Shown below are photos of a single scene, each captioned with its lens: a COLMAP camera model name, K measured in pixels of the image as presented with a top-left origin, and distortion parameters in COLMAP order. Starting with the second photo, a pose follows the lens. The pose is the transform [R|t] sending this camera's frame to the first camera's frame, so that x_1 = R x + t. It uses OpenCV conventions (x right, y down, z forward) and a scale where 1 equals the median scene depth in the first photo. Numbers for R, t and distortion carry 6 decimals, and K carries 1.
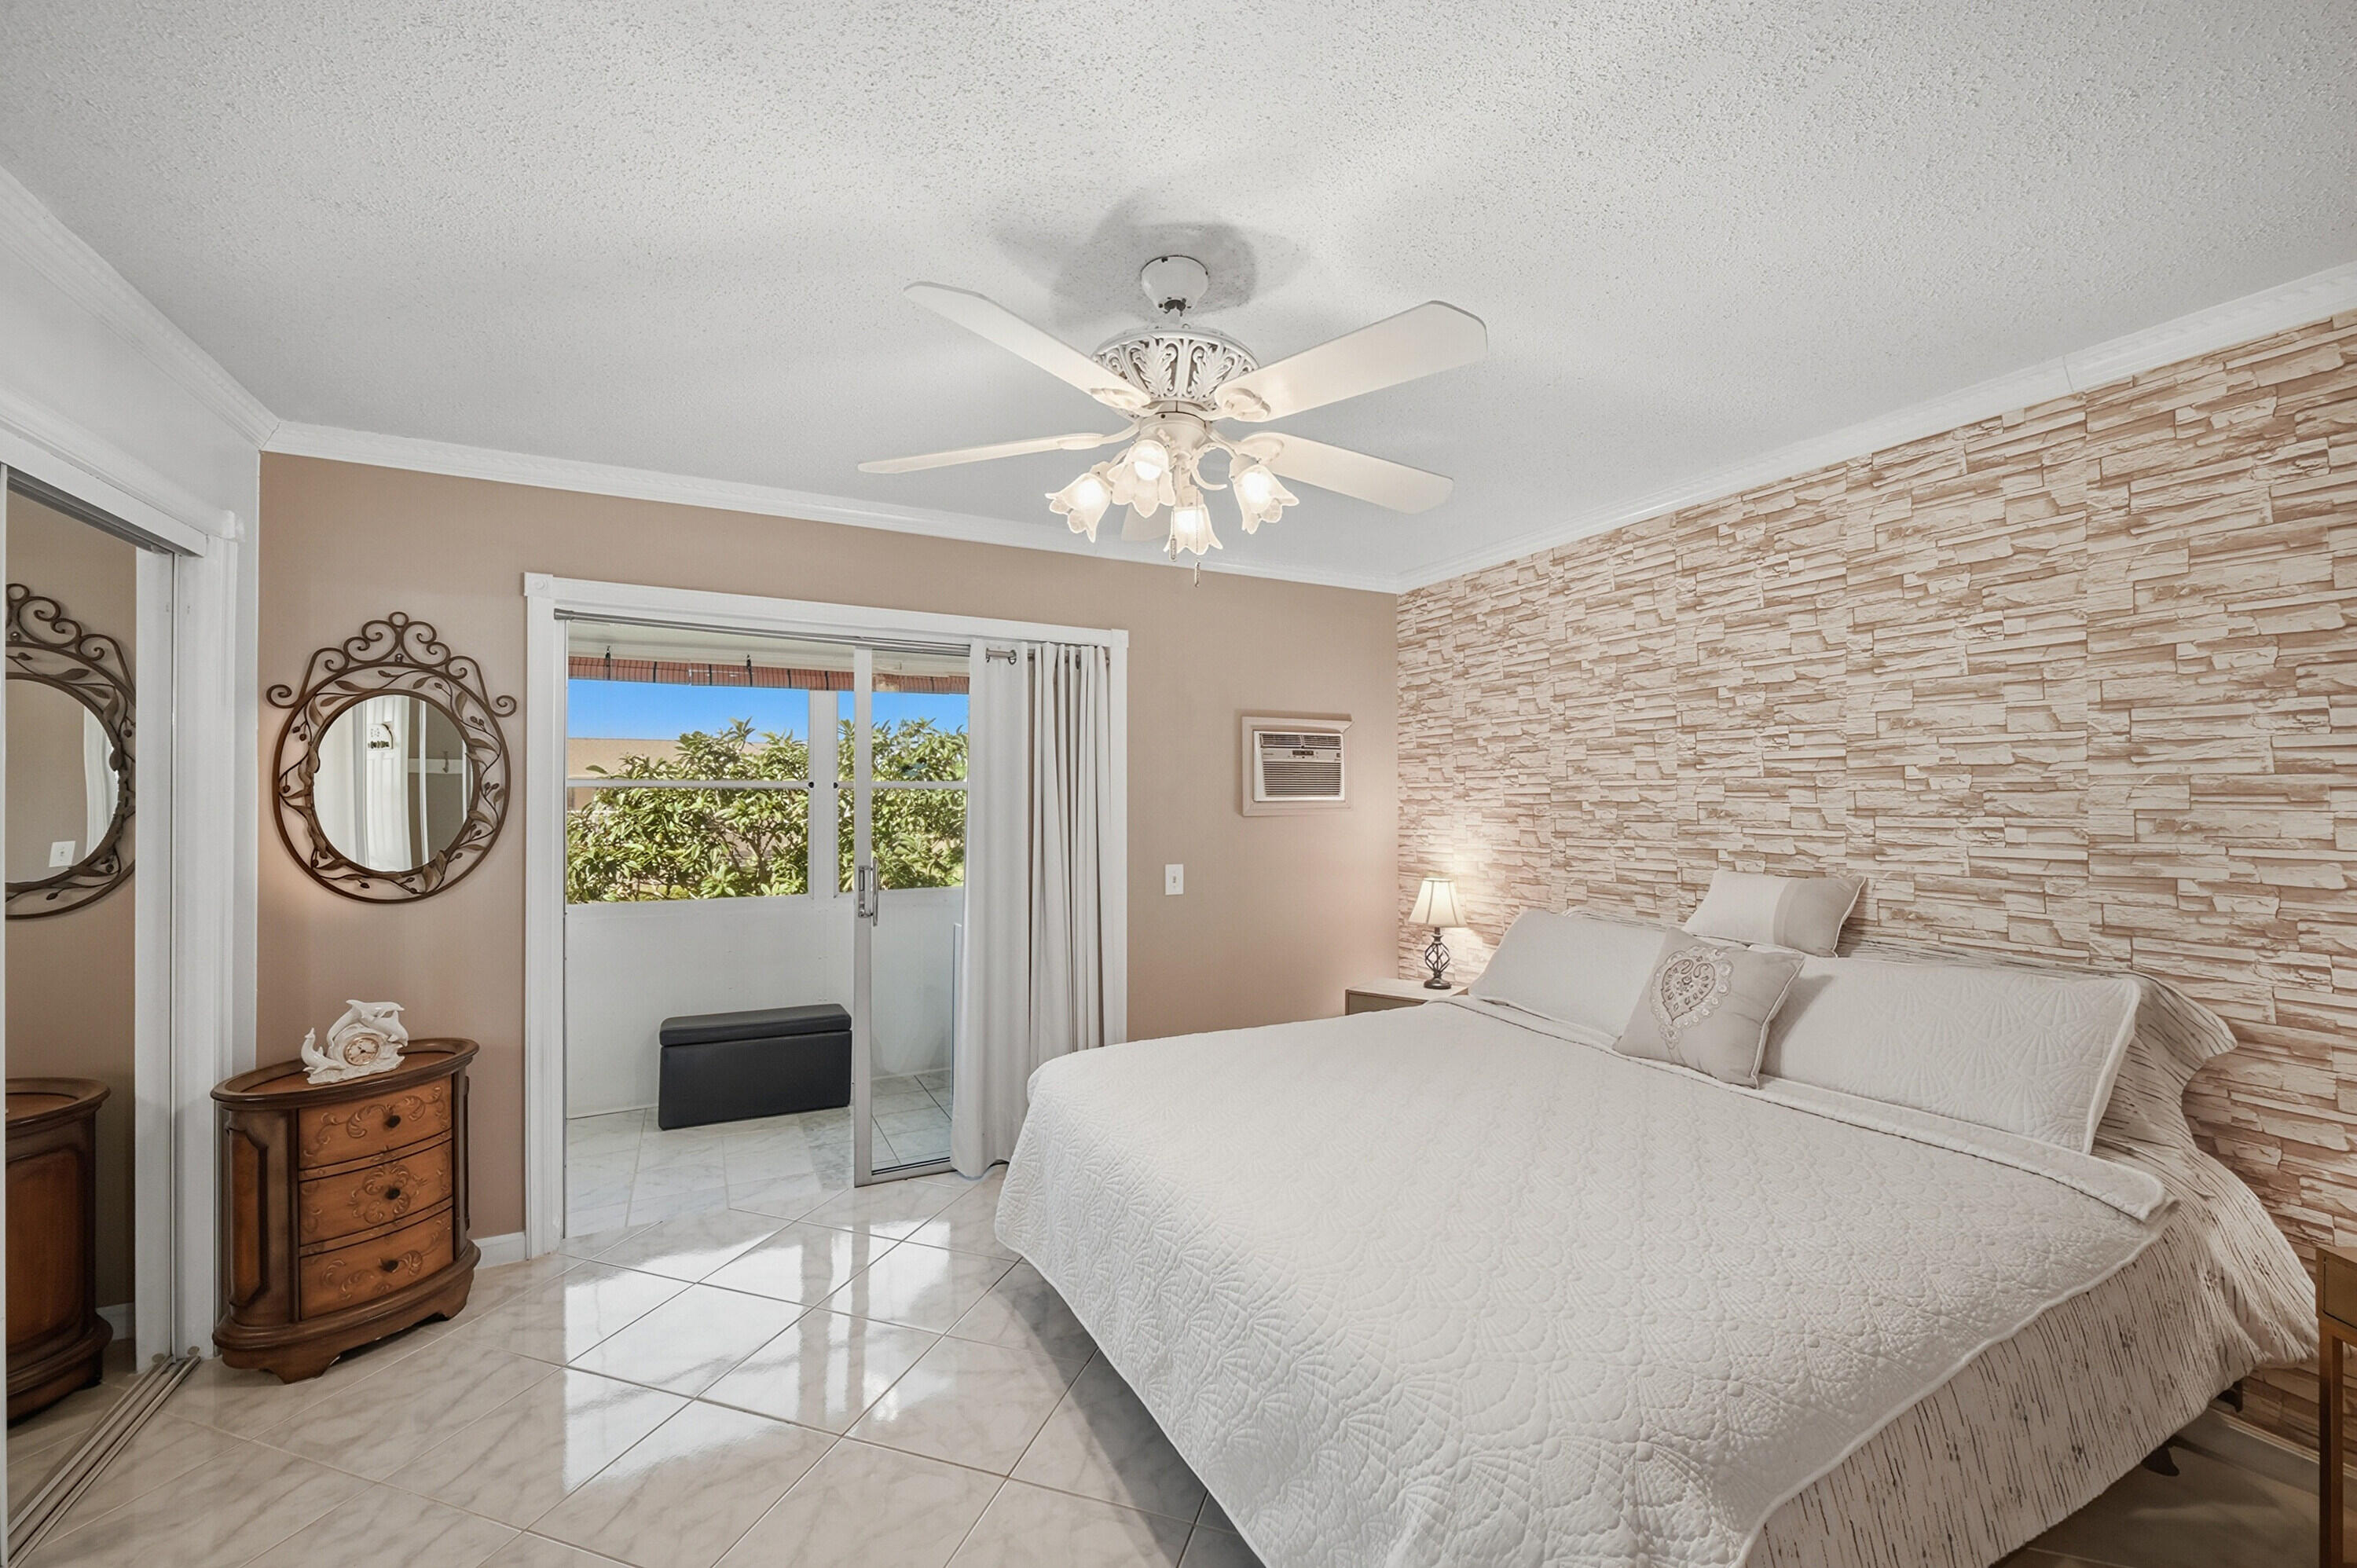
lens RADIAL K [[967.3, 0, 1171.9], [0, 967.3, 794.4], [0, 0, 1]] dist [-0.004725, -0.000172]
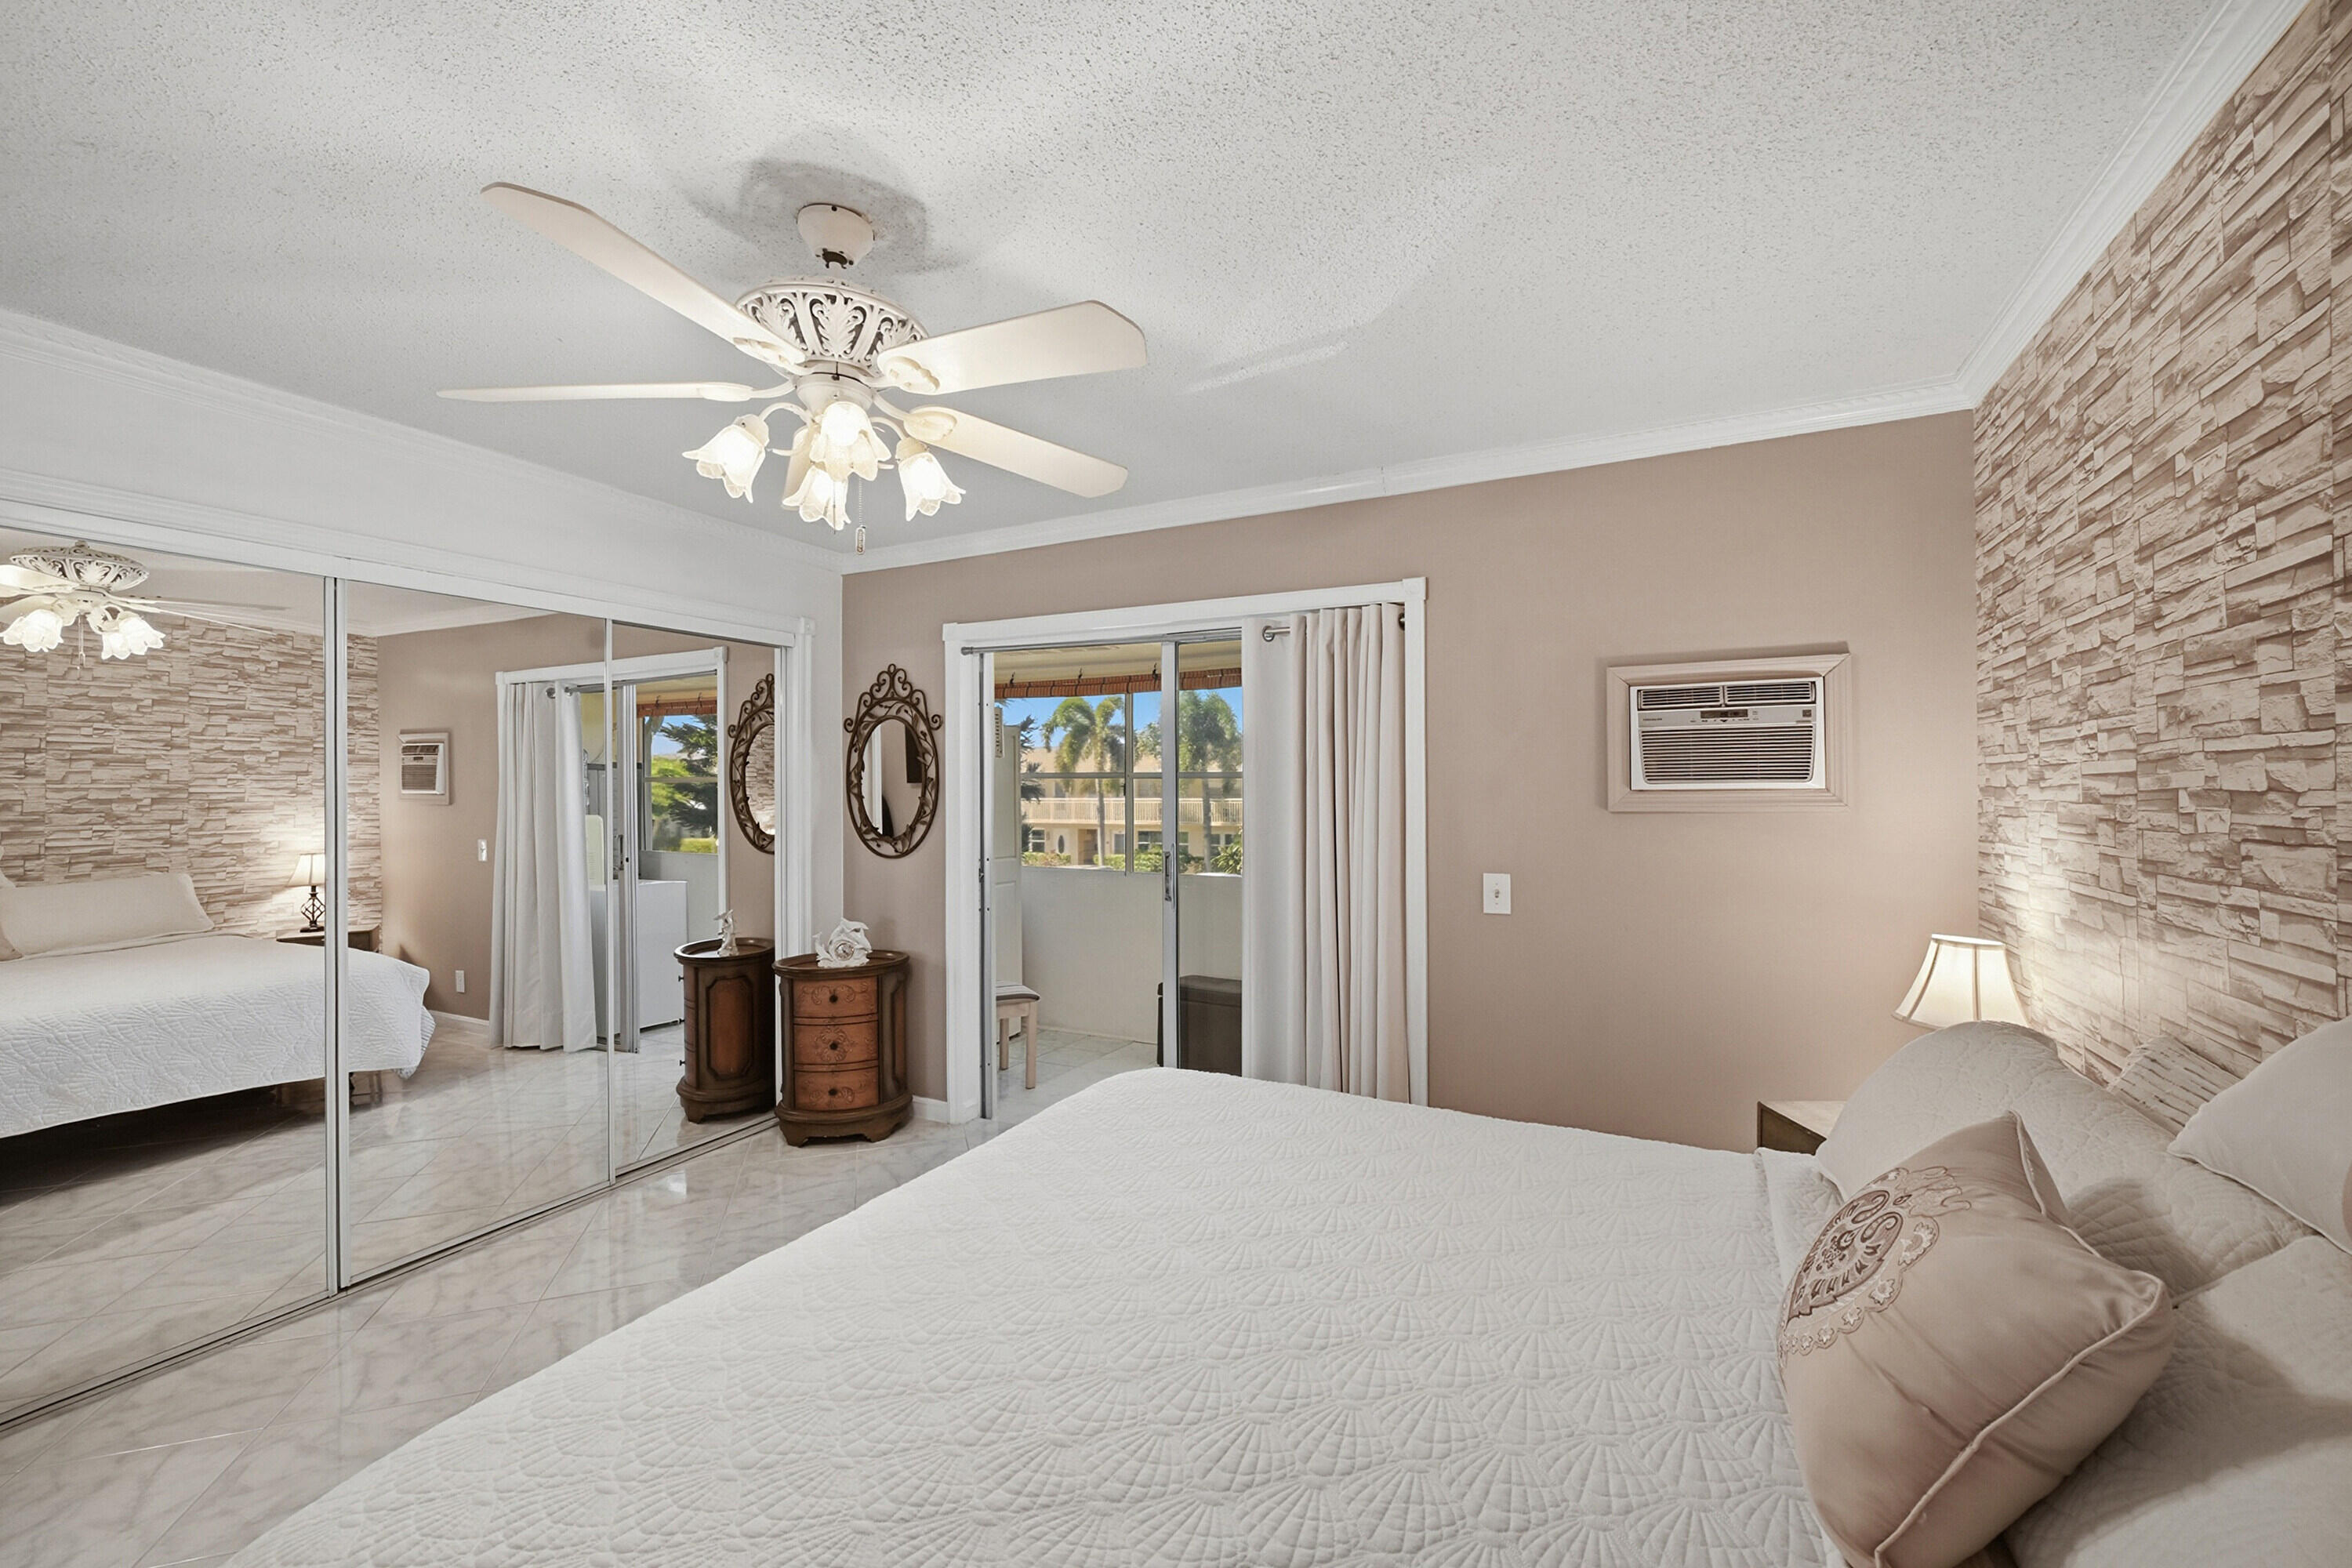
lens RADIAL K [[940.7, 0, 1164.3], [0, 940.7, 787.1], [0, 0, 1]] dist [0.003954, -0.001439]
pose [[0.572466, -0.002758, -0.819924, 0.614396], [0.005942, 0.999982, 0.000785, 0.003465], [0.819907, -0.005321, 0.572472, 0.488521]]
